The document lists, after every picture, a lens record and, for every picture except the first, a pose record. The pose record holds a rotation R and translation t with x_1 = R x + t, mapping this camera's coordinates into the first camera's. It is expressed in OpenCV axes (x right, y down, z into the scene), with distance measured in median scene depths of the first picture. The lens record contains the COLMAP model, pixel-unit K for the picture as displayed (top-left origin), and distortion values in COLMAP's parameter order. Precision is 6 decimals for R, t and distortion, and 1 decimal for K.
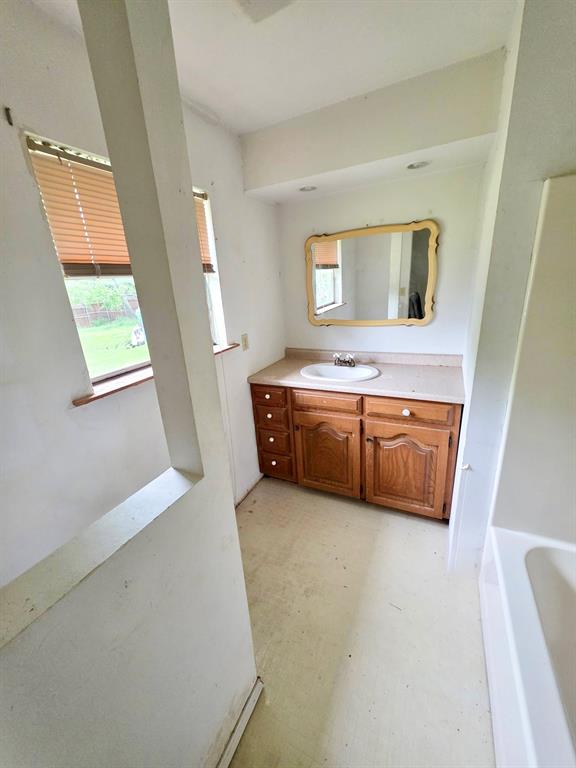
lens RADIAL K [[307.3, 0, 287.4], [0, 307.3, 381.6], [0, 0, 1]] dist [-0.000590, 0.000204]
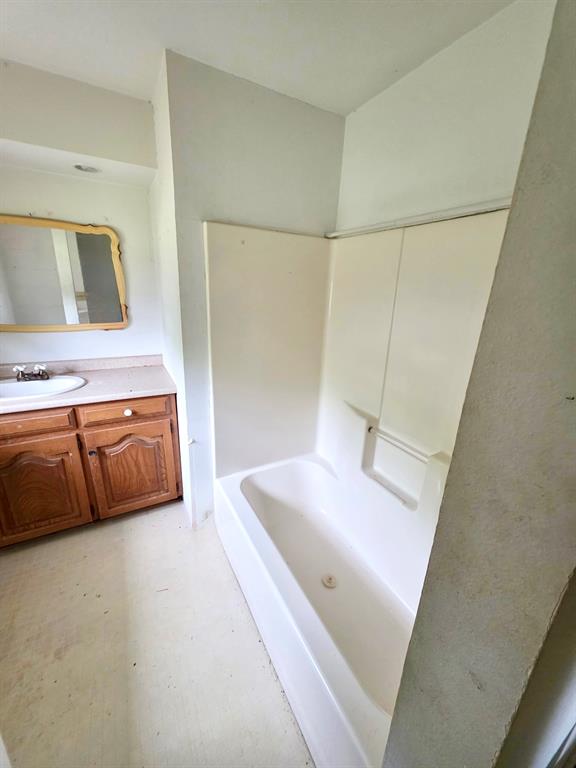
lens RADIAL K [[307.3, 0, 288.8], [0, 307.3, 384.0], [0, 0, 1]] dist [-0.000590, 0.000204]
pose [[0.565115, -0.165266, 0.808290, -0.113138], [0.178667, 0.980996, 0.075663, 0.022403], [-0.805433, 0.101657, 0.583903, -0.039276]]
